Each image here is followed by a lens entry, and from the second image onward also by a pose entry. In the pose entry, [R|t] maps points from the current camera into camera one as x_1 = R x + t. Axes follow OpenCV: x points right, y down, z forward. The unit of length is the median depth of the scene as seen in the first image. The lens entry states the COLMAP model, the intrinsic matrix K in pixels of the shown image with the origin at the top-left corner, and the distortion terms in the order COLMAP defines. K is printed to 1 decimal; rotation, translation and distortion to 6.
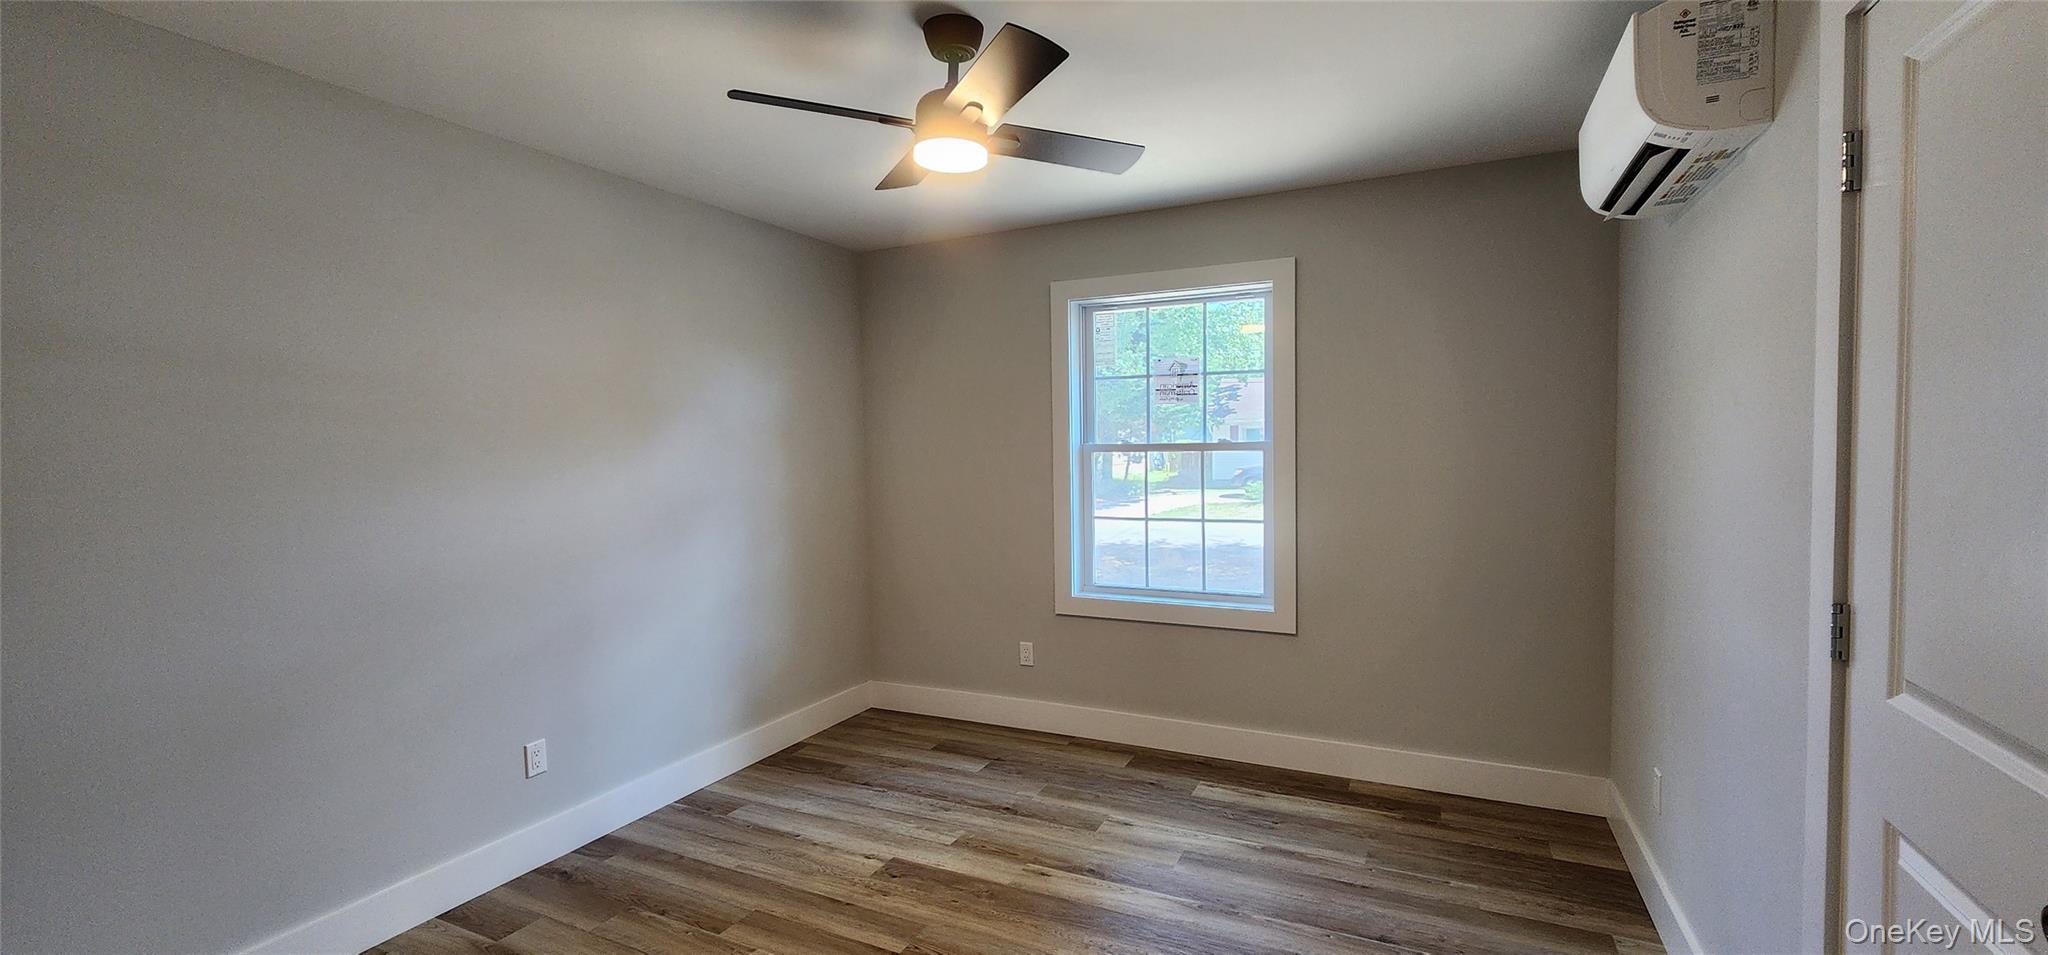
lens RADIAL K [[849.2, 0, 992.2], [0, 849.2, 464.3], [0, 0, 1]] dist [-0.001845, -0.000173]
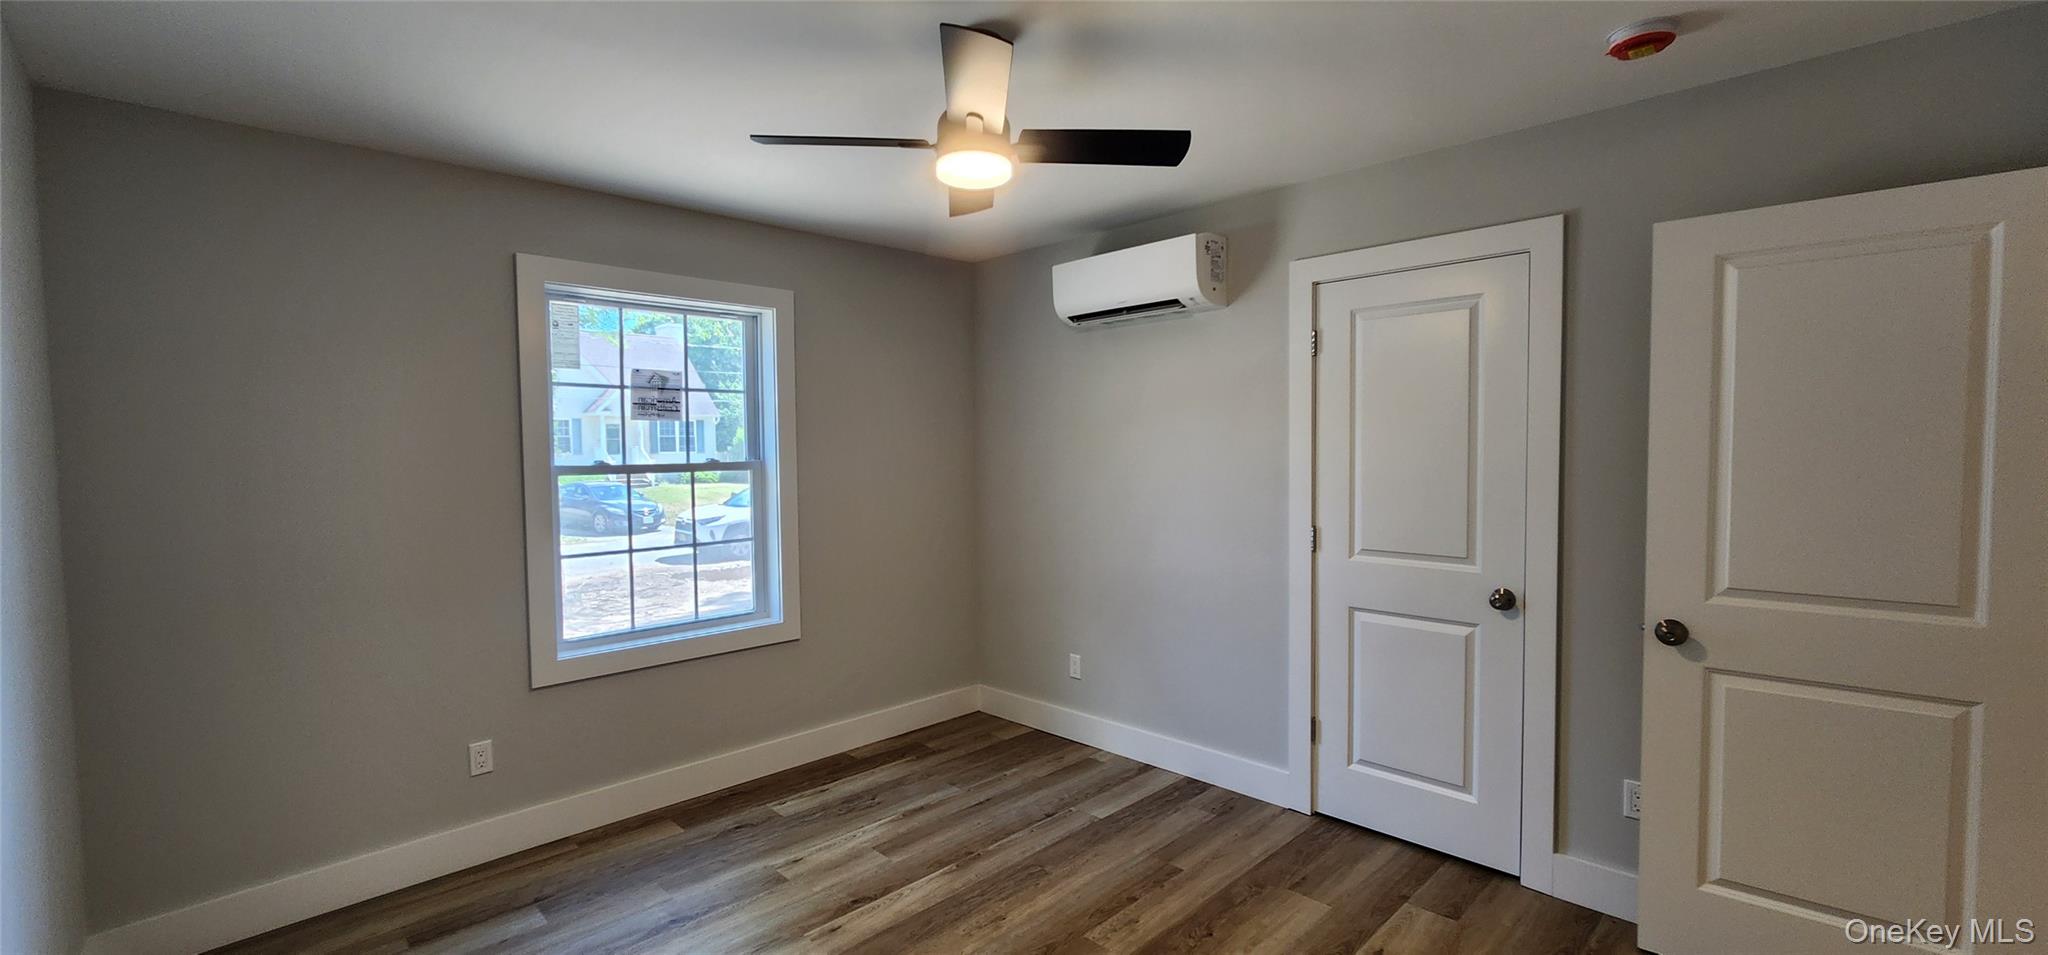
lens RADIAL K [[849.2, 0, 992.2], [0, 849.2, 464.3], [0, 0, 1]] dist [-0.001845, -0.000173]
pose [[0.316382, -0.003326, 0.948626, -0.615479], [0.031817, 0.999468, -0.007108, -0.007186], [-0.948098, 0.032431, 0.316320, 0.433004]]
